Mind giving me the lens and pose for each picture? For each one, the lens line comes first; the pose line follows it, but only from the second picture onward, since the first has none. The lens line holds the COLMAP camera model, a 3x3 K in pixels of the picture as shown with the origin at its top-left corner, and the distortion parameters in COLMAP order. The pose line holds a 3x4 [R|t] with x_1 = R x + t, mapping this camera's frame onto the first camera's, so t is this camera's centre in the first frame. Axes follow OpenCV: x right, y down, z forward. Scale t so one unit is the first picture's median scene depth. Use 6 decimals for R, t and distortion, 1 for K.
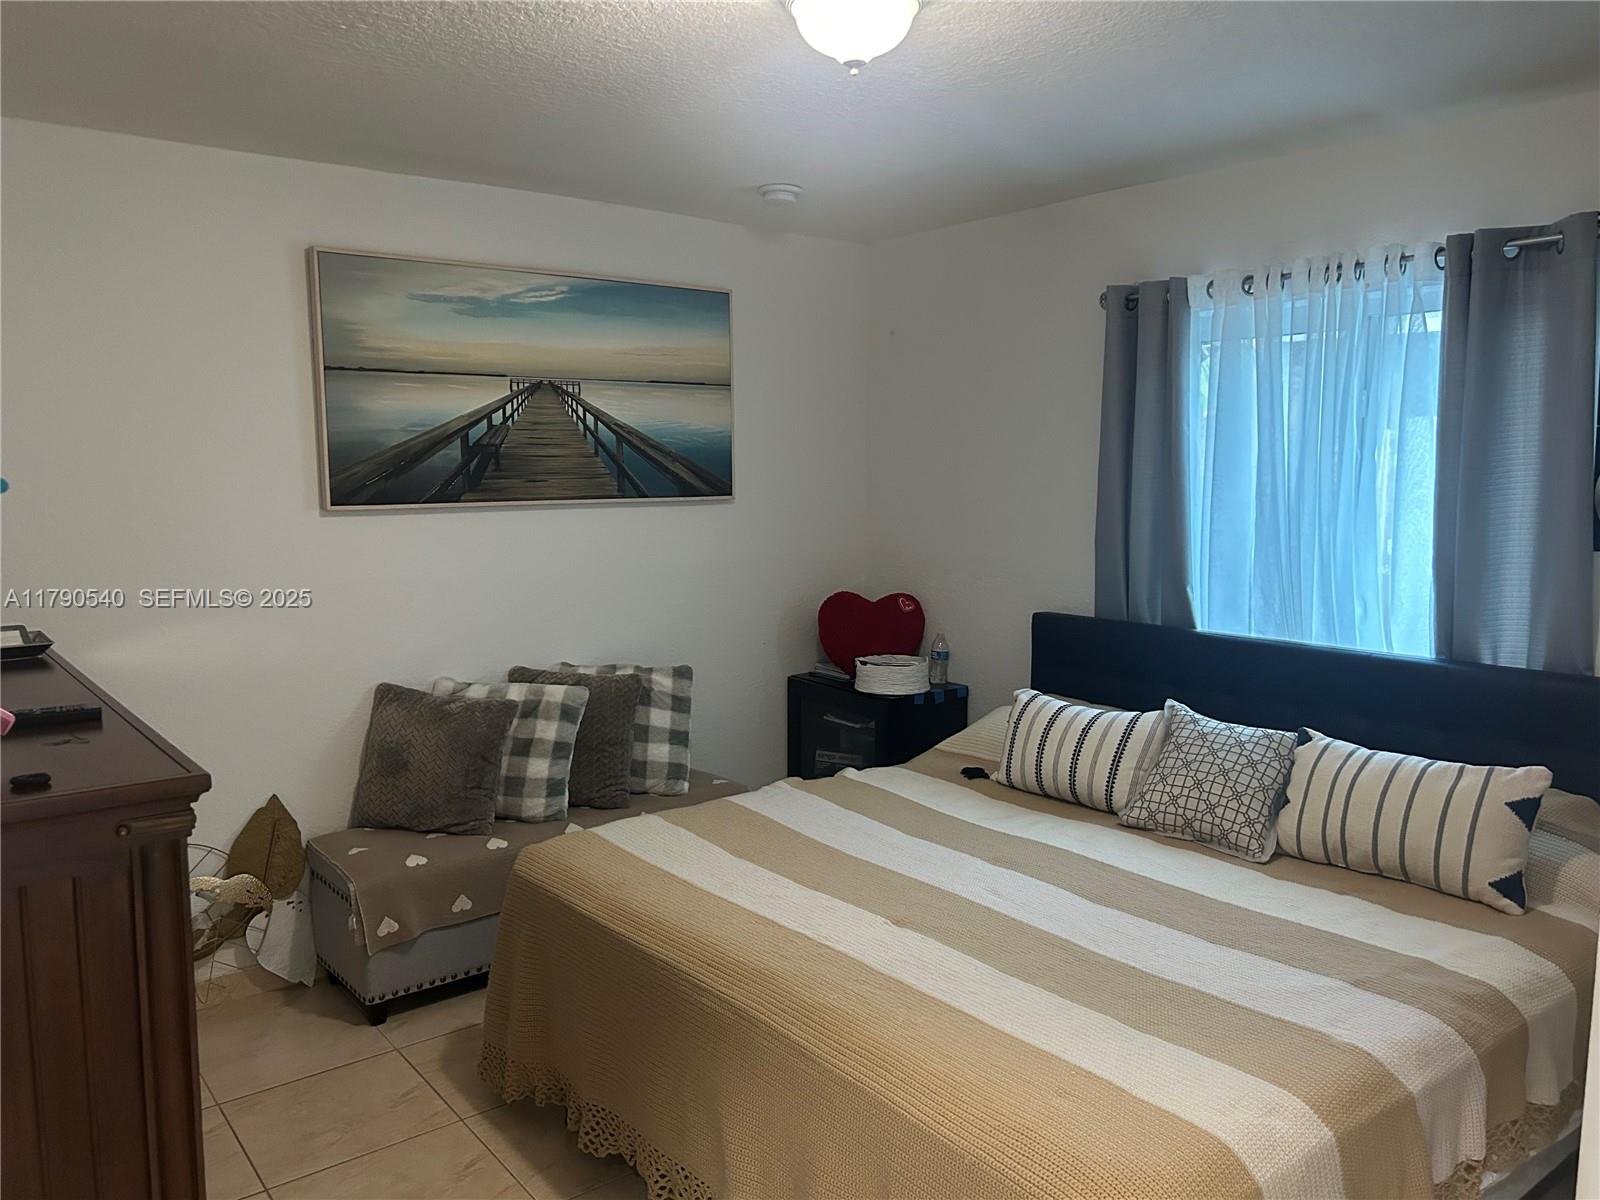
lens RADIAL K [[1216.6, 0, 794.0], [0, 1216.6, 604.0], [0, 0, 1]] dist [0.109828, -0.136536]
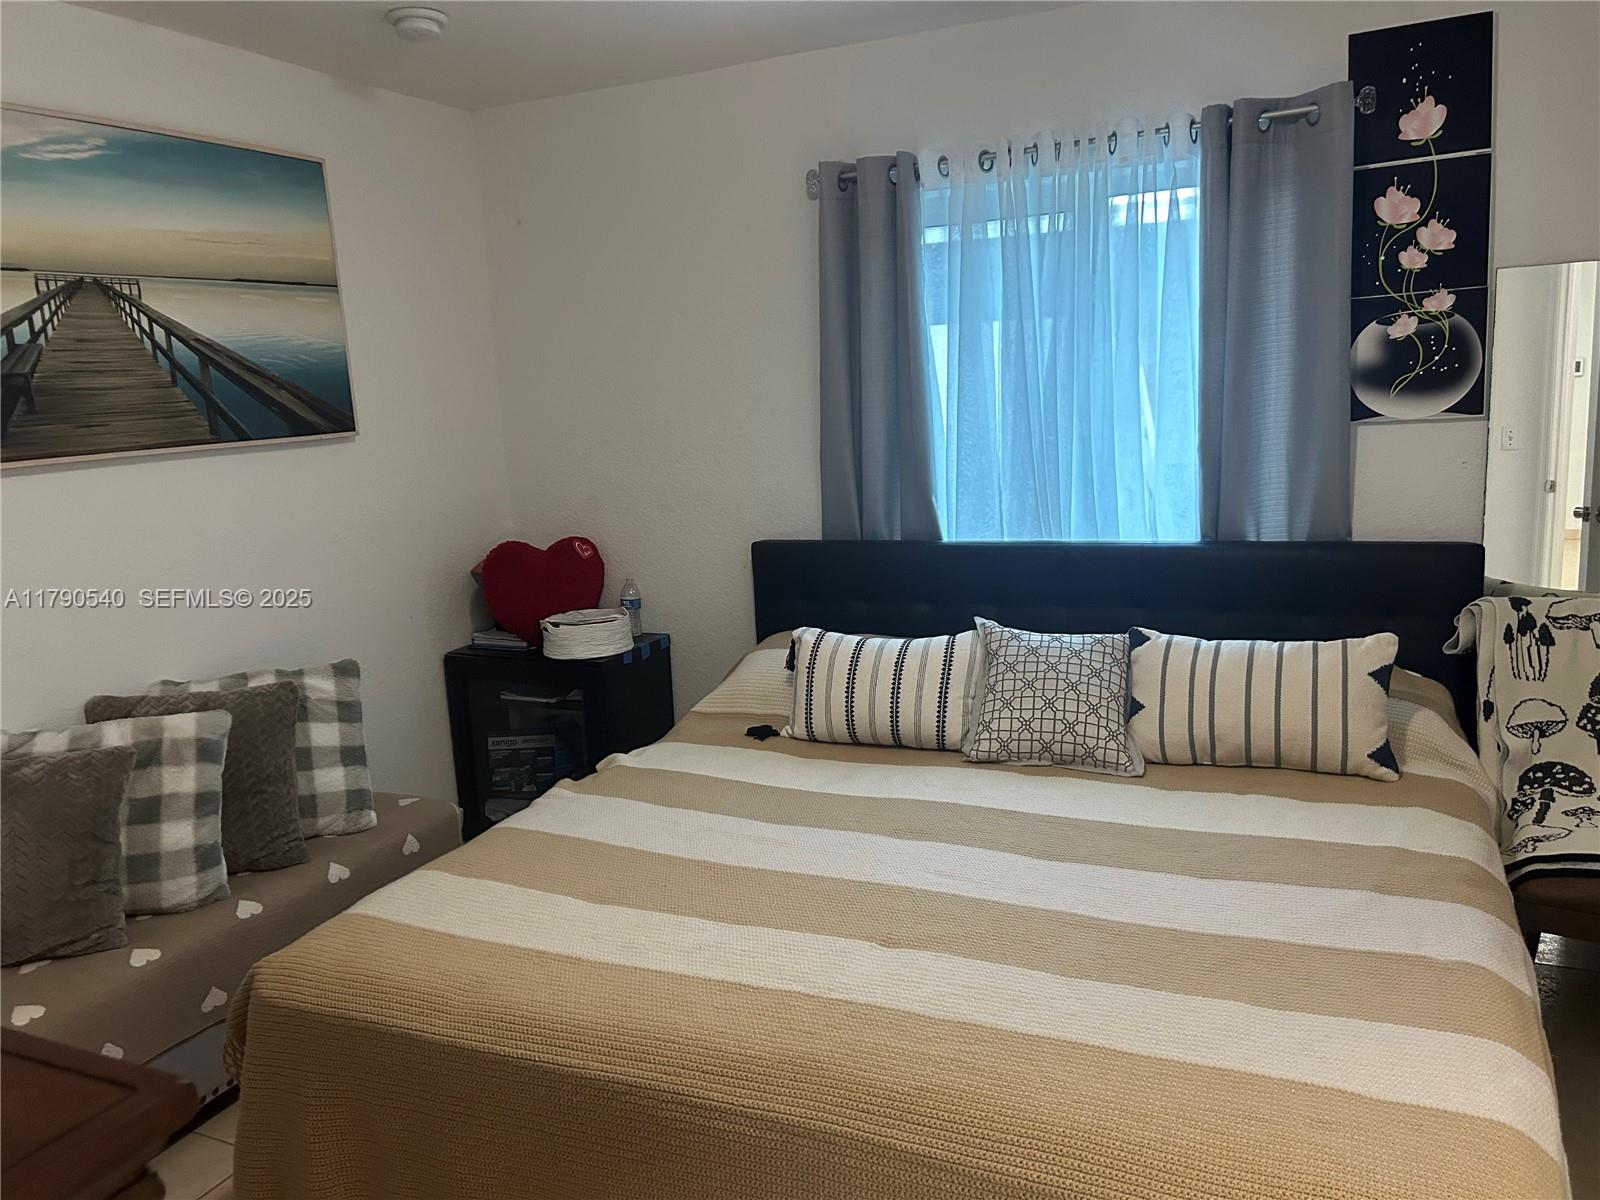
lens RADIAL K [[1216.6, 0, 794.0], [0, 1216.6, 604.0], [0, 0, 1]] dist [0.109828, -0.136536]
pose [[0.891493, -0.127785, 0.434639, -0.195272], [0.104609, 0.991532, 0.076948, -0.015433], [-0.440791, -0.023132, 0.897311, 0.222464]]
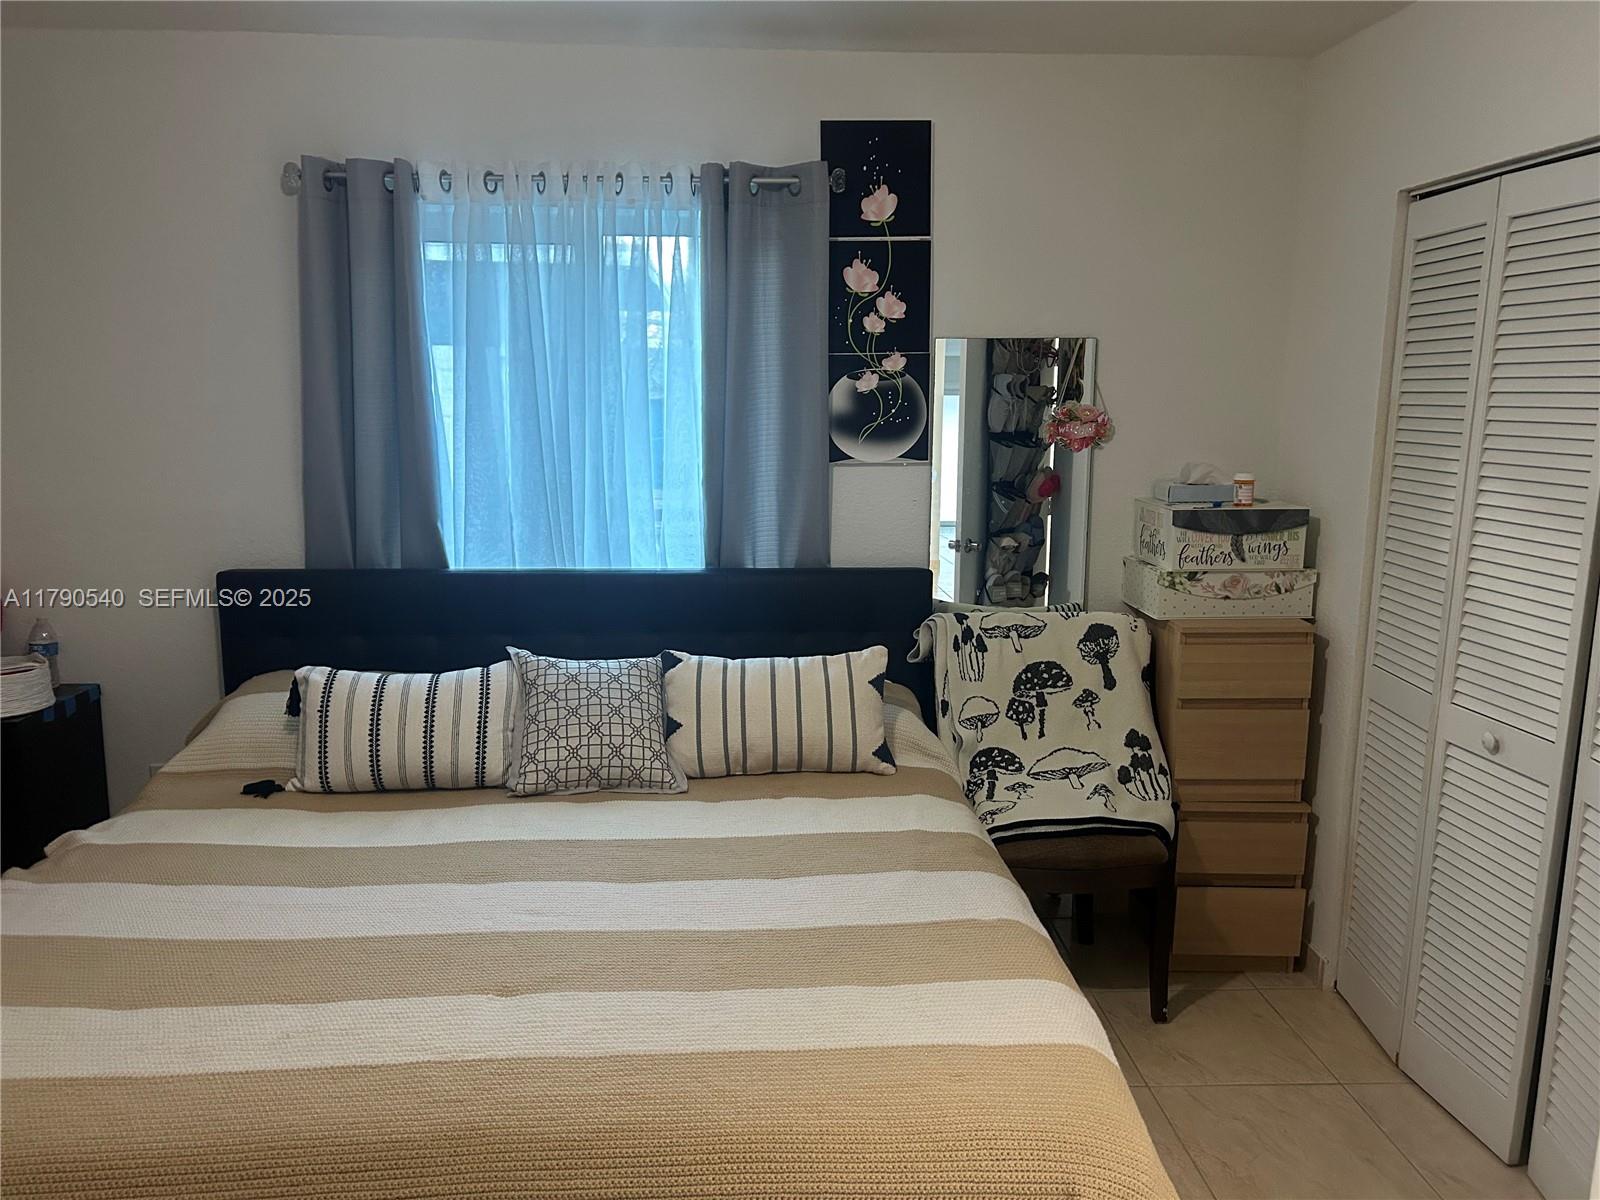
lens RADIAL K [[1216.6, 0, 794.0], [0, 1216.6, 604.0], [0, 0, 1]] dist [0.109828, -0.136536]
pose [[0.577376, -0.132687, 0.805625, -0.264428], [0.089706, 0.991042, 0.098935, -0.020876], [-0.811535, 0.015147, 0.584107, 0.287315]]
